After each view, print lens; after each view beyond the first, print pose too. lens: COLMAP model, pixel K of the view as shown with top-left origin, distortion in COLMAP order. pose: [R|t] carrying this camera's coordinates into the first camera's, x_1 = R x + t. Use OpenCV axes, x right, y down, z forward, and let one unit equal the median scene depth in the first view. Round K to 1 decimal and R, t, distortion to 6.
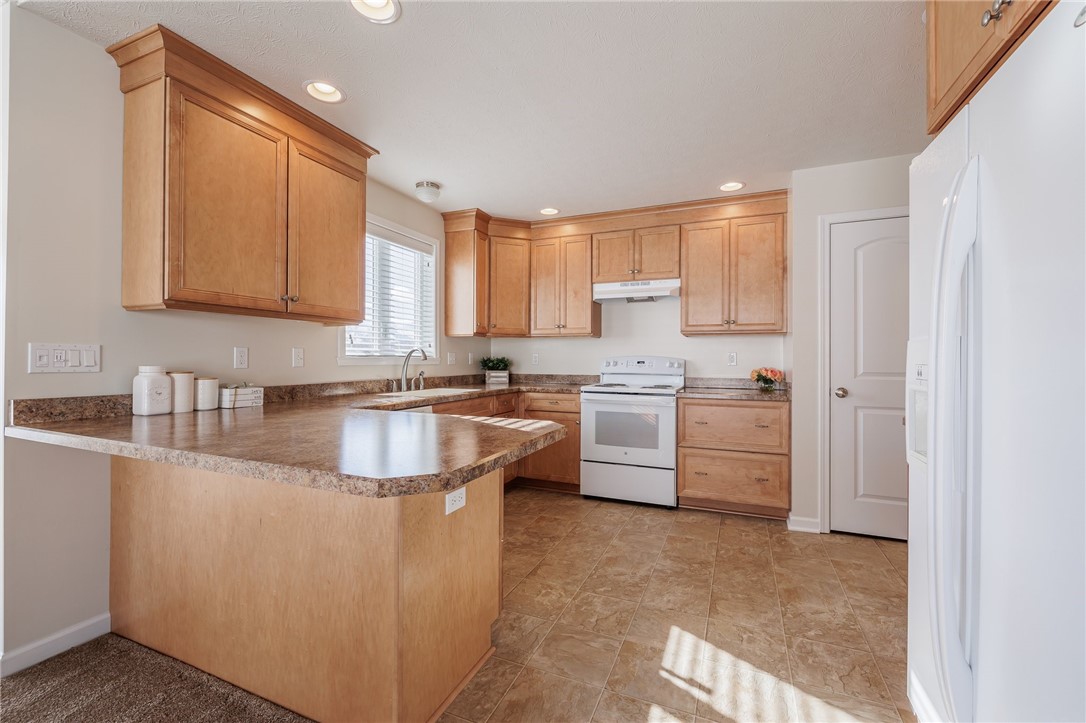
lens RADIAL K [[457.7, 0, 543.0], [0, 457.7, 361.5], [0, 0, 1]] dist [-0.002283, -0.000100]
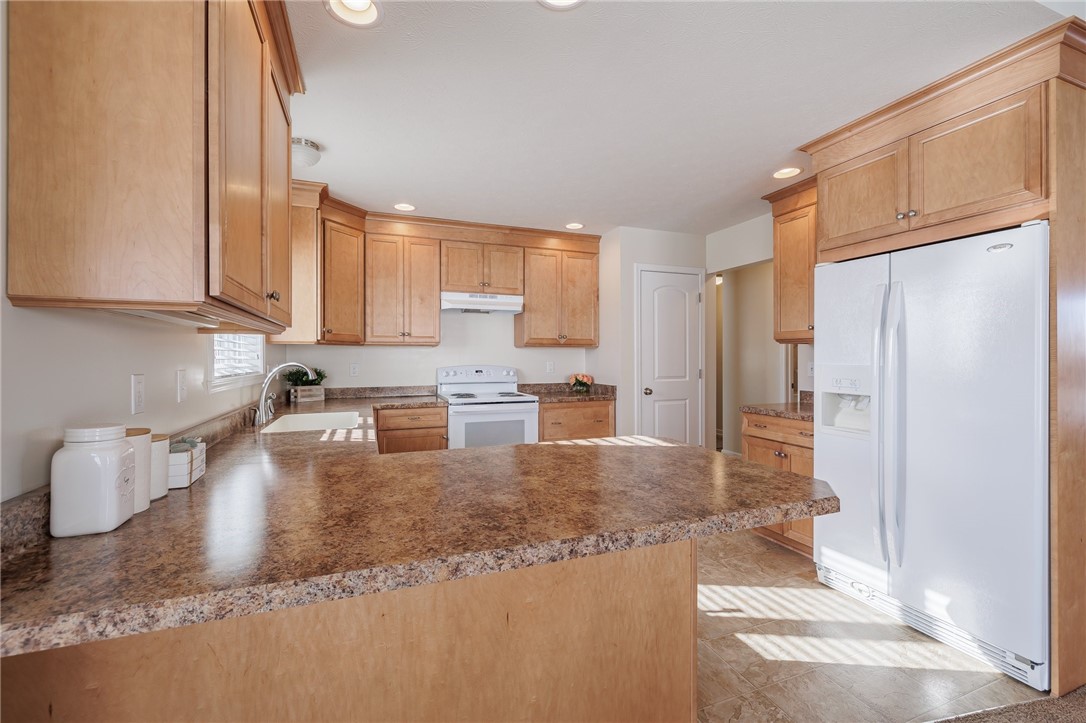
lens RADIAL K [[457.7, 0, 543.0], [0, 457.7, 361.5], [0, 0, 1]] dist [-0.002283, -0.000100]
pose [[0.710421, -0.011356, 0.703685, -0.456401], [0.008886, 0.999935, 0.007167, -0.029807], [-0.703721, 0.001161, 0.710476, 0.178514]]
